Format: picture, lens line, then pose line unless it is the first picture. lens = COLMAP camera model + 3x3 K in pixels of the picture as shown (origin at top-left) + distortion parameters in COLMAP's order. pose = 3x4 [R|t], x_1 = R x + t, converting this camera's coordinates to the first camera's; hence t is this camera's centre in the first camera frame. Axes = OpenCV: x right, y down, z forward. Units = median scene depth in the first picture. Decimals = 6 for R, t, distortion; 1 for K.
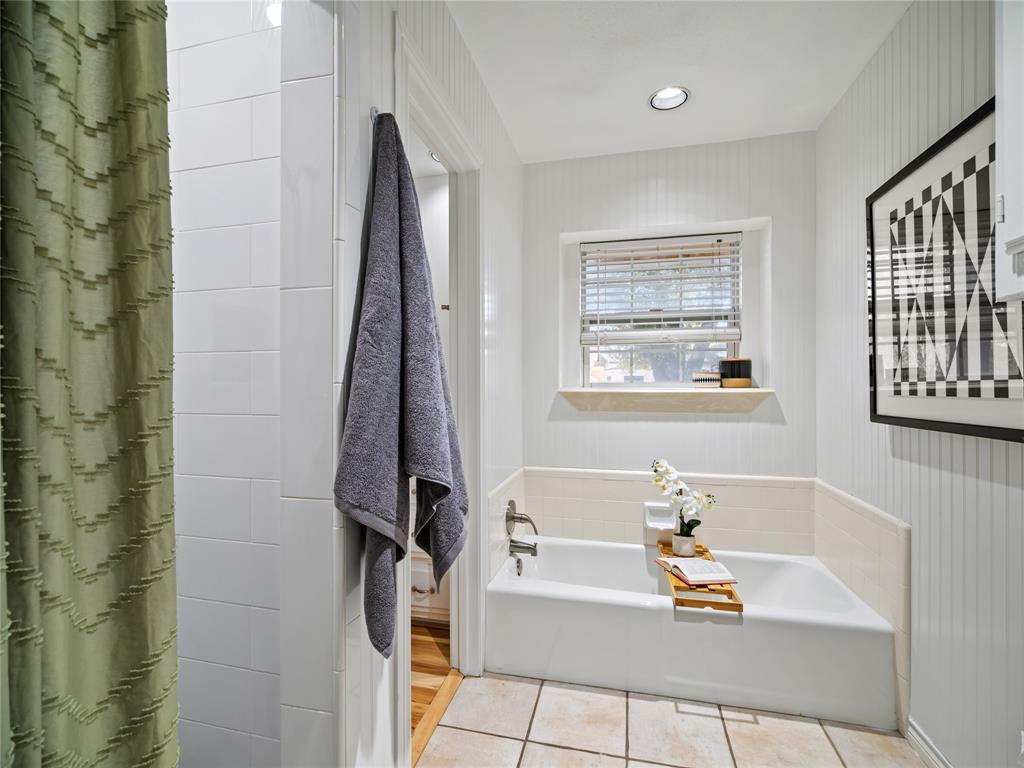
lens RADIAL K [[464.8, 0, 518.1], [0, 464.8, 381.9], [0, 0, 1]] dist [-0.001468, -0.000406]
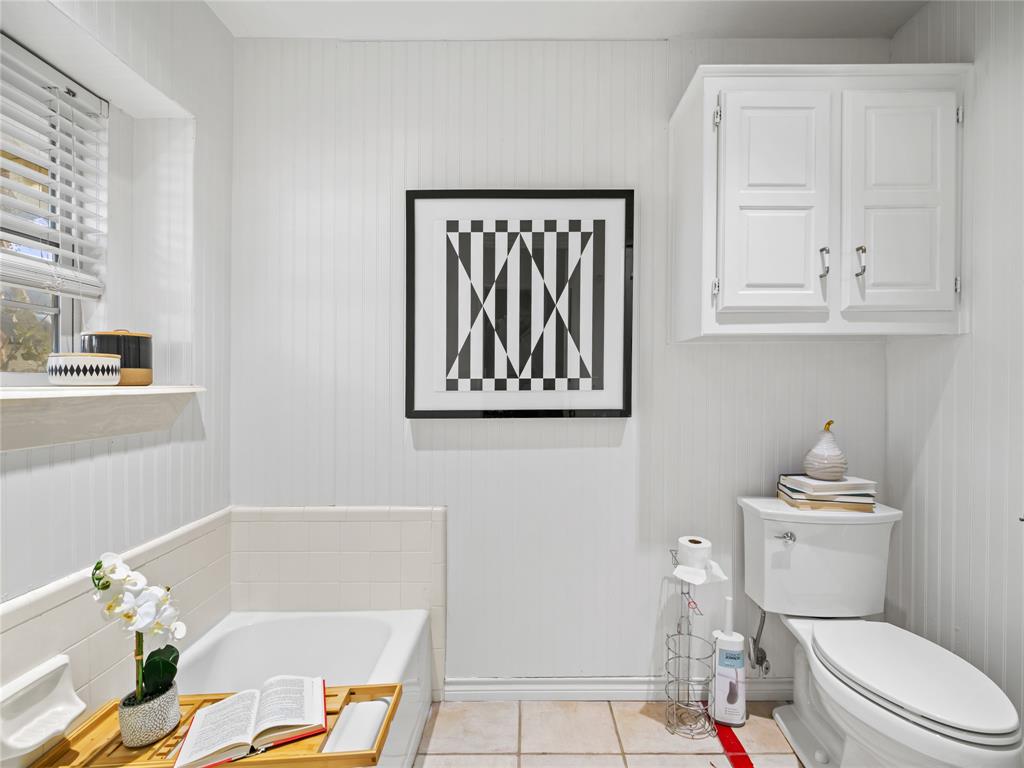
lens RADIAL K [[464.8, 0, 518.1], [0, 464.8, 381.9], [0, 0, 1]] dist [-0.001468, -0.000406]
pose [[-0.229794, -0.001457, 0.973238, -0.259212], [-0.008077, 0.999967, -0.000410, 0.006765], [-0.973206, -0.007955, -0.229798, 1.002053]]
